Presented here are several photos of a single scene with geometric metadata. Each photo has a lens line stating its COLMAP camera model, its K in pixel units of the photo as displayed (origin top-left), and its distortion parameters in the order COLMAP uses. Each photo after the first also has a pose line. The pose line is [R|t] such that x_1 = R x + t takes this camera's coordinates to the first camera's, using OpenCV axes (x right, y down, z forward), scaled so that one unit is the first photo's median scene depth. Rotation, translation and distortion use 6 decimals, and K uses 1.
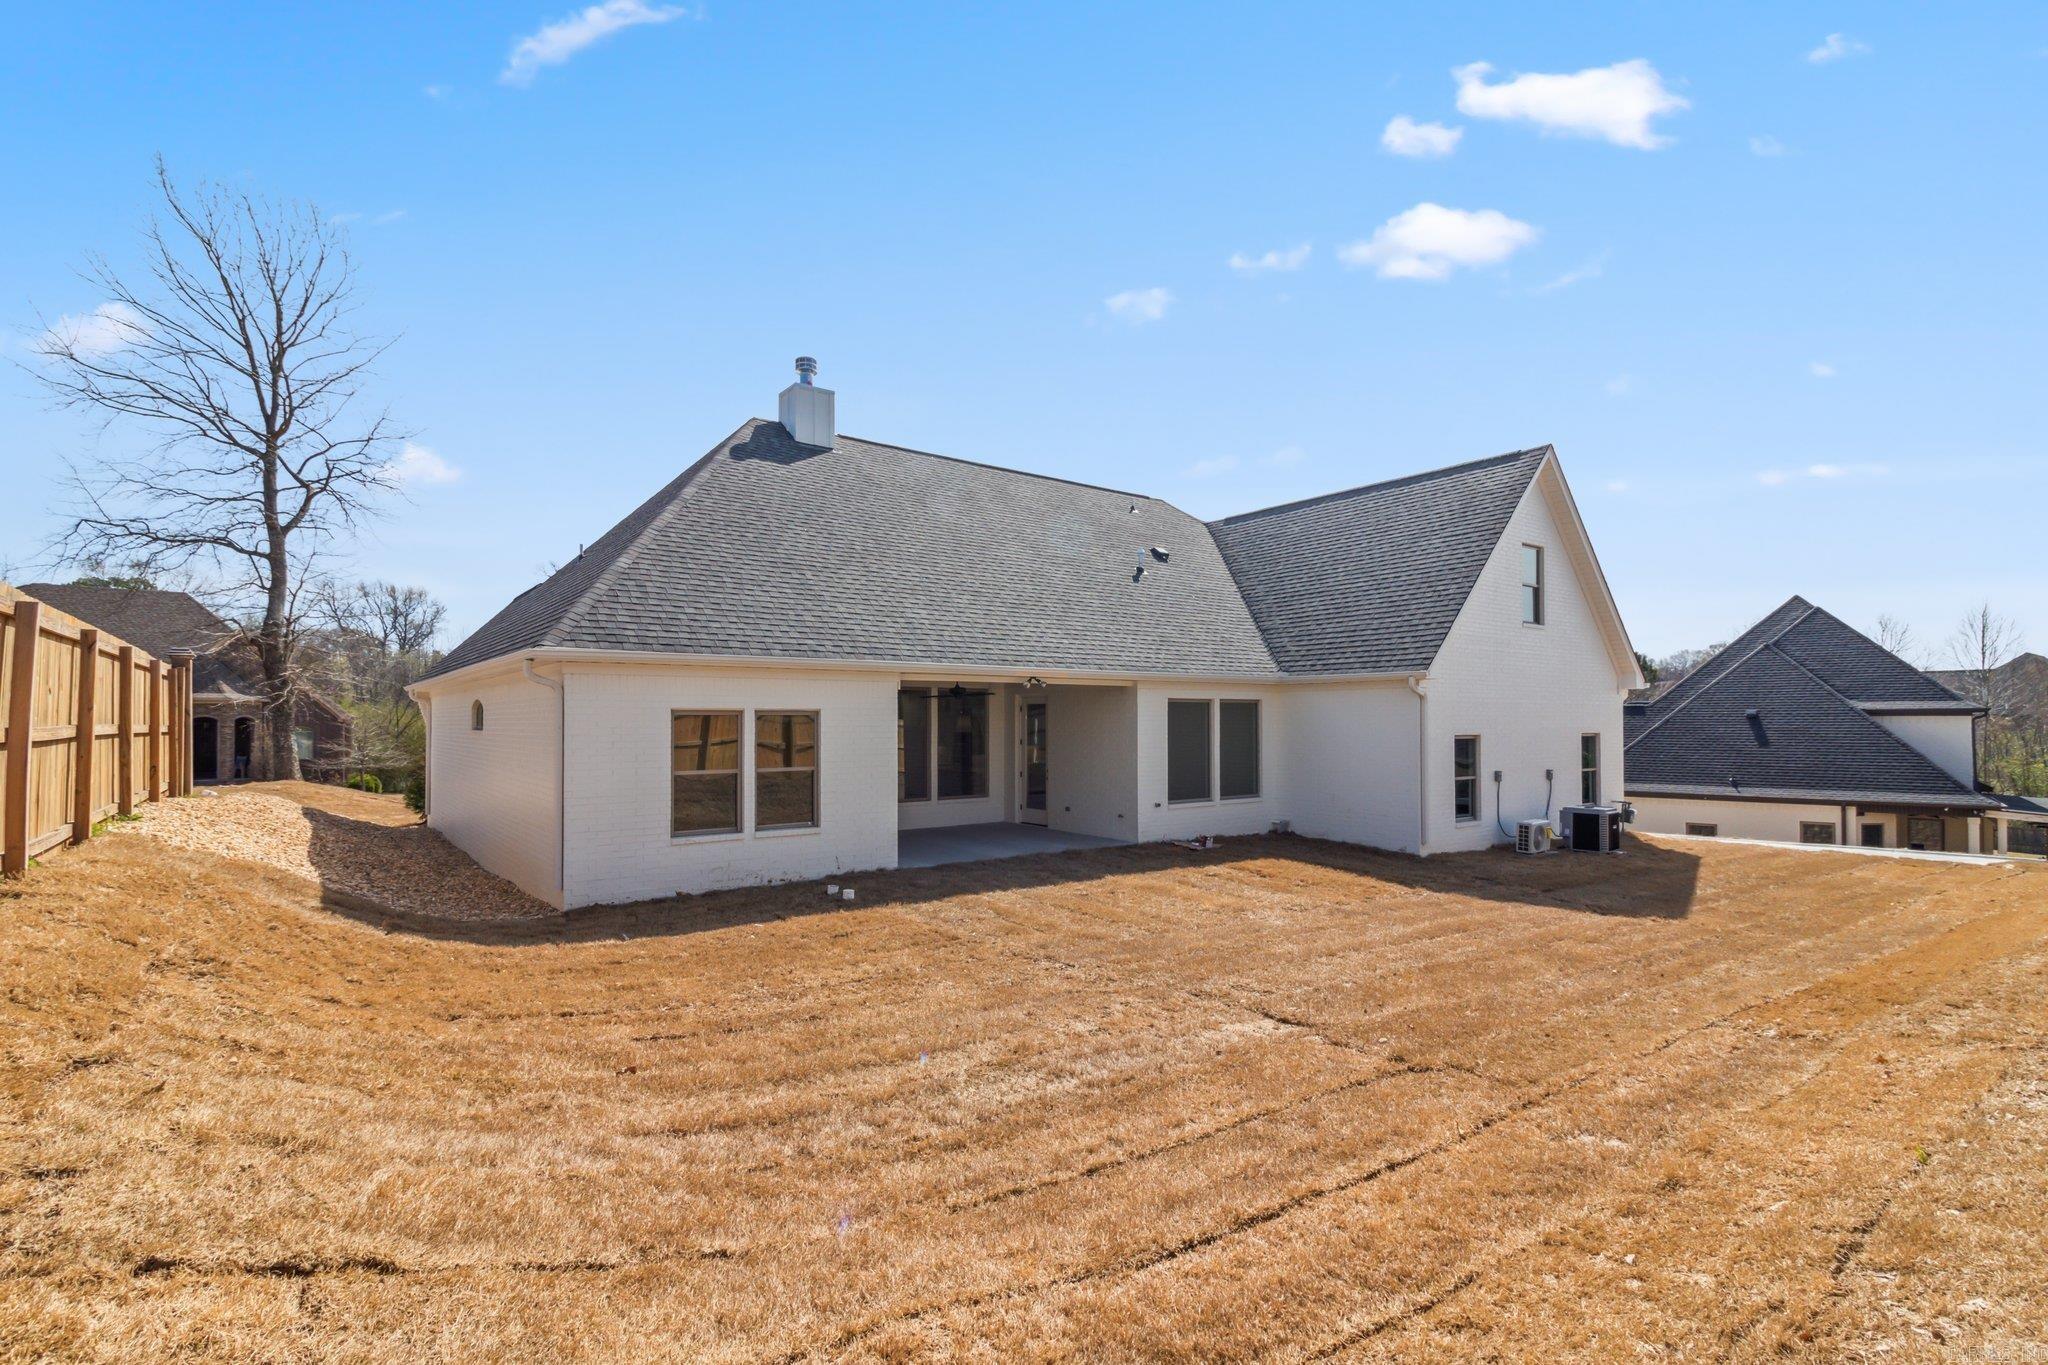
lens RADIAL K [[982.0, 0, 1026.8], [0, 982.0, 689.2], [0, 0, 1]] dist [0.004444, 0.000376]
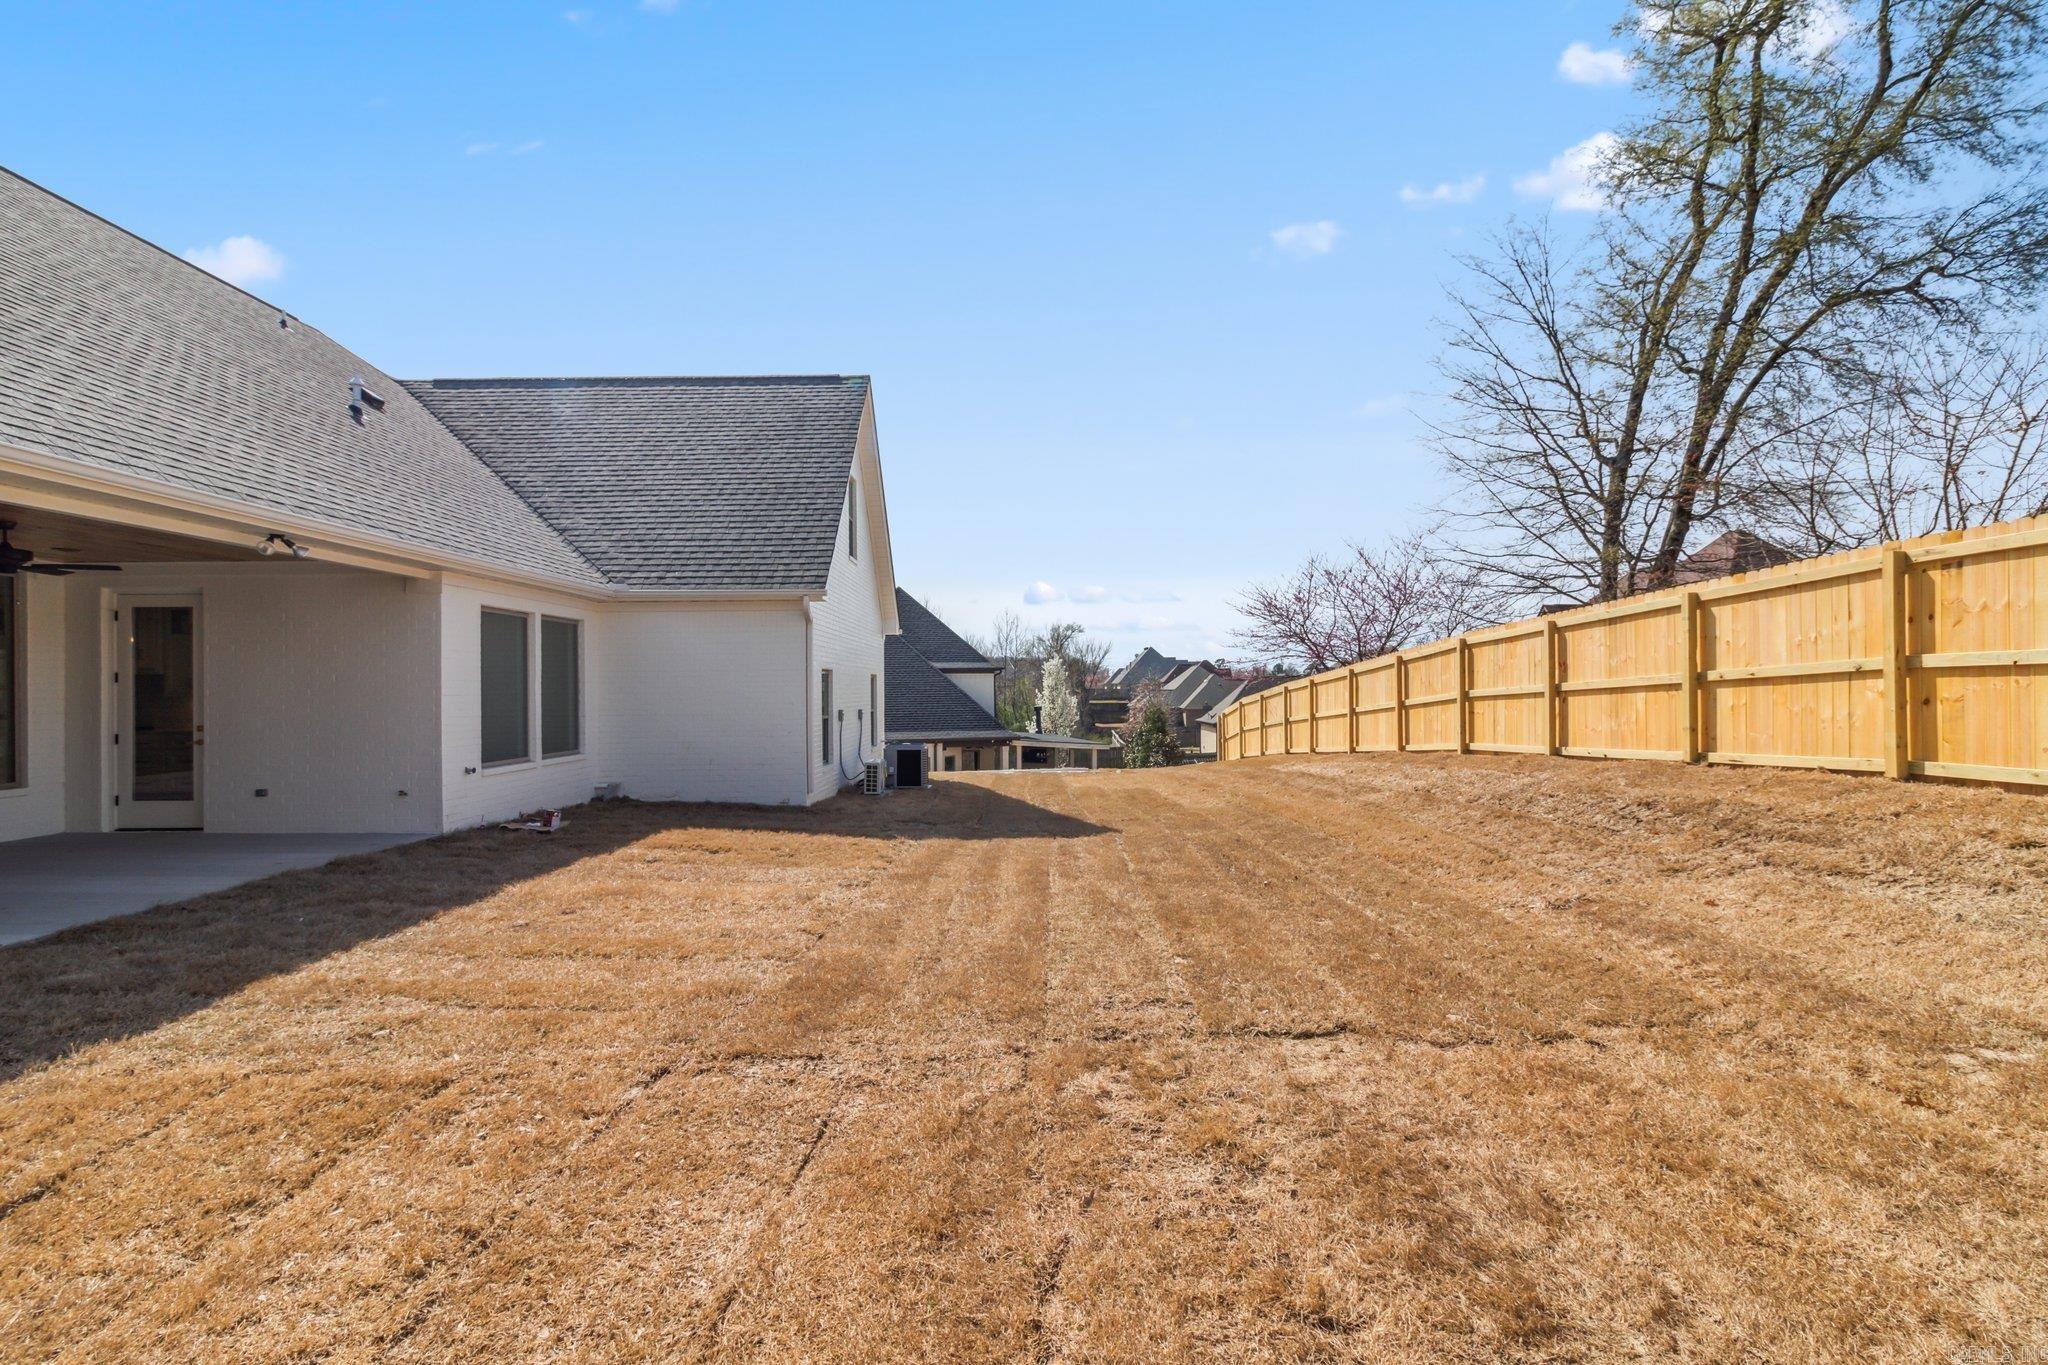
lens RADIAL K [[946.2, 0, 1018.3], [0, 946.2, 684.9], [0, 0, 1]] dist [0.003920, 0.000237]
pose [[0.592364, 0.001256, 0.805670, -0.141631], [-0.018499, 0.999756, 0.012043, 0.046083], [-0.805458, -0.022038, 0.592243, 0.333718]]
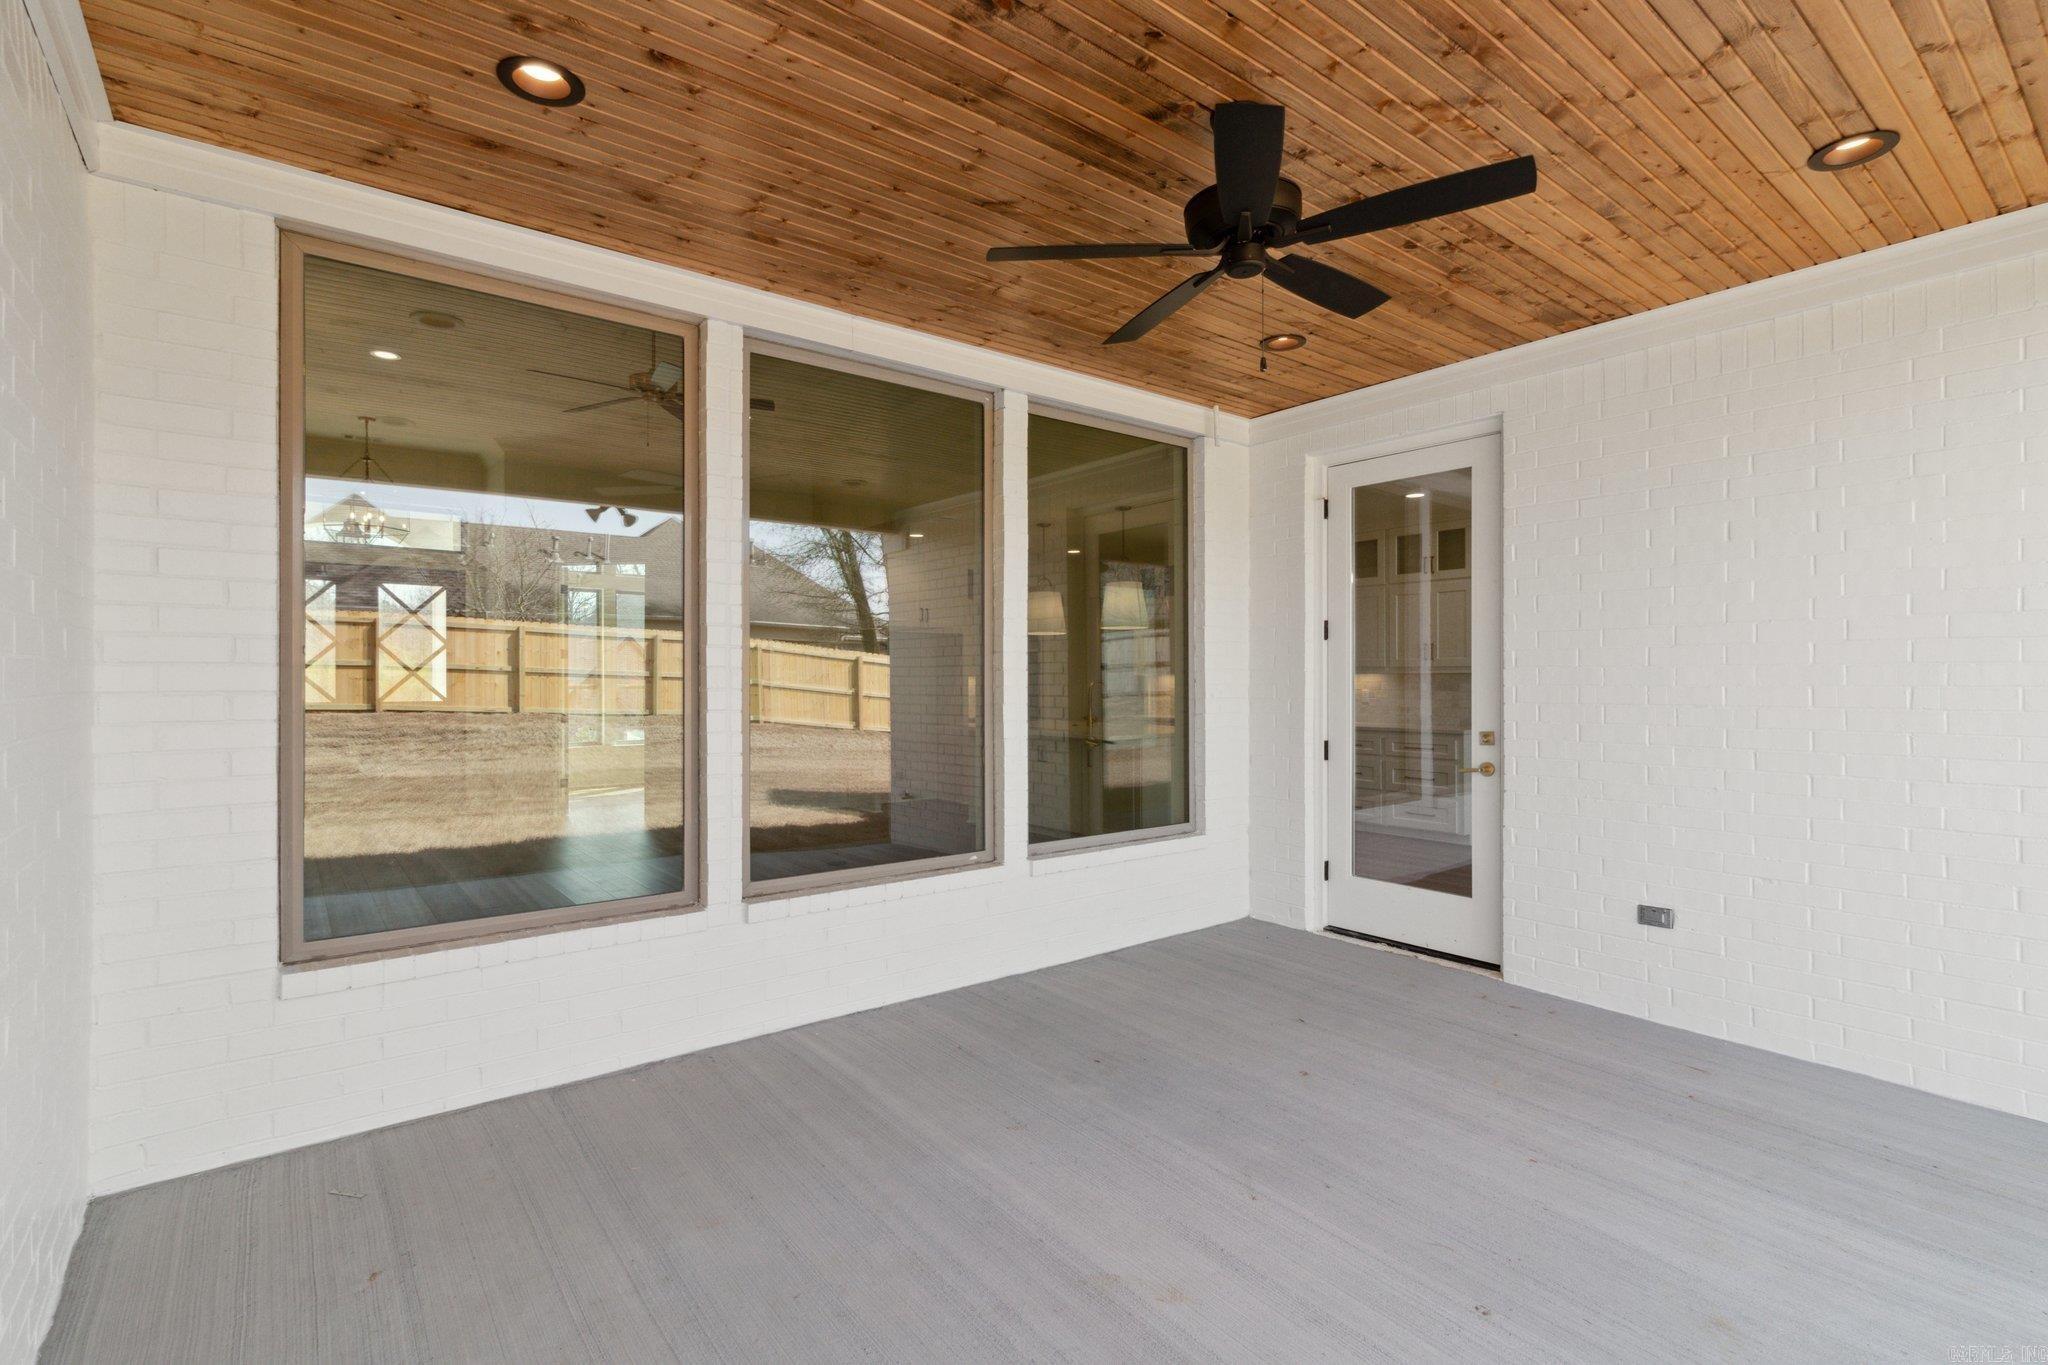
lens RADIAL K [[946.2, 0, 1018.3], [0, 946.2, 684.9], [0, 0, 1]] dist [0.003920, 0.000237]
pose [[0.999651, 0.000268, 0.026420, -0.106182], [-0.001288, 0.999253, 0.038619, 0.063903], [-0.026390, -0.038640, 0.998905, 0.808215]]
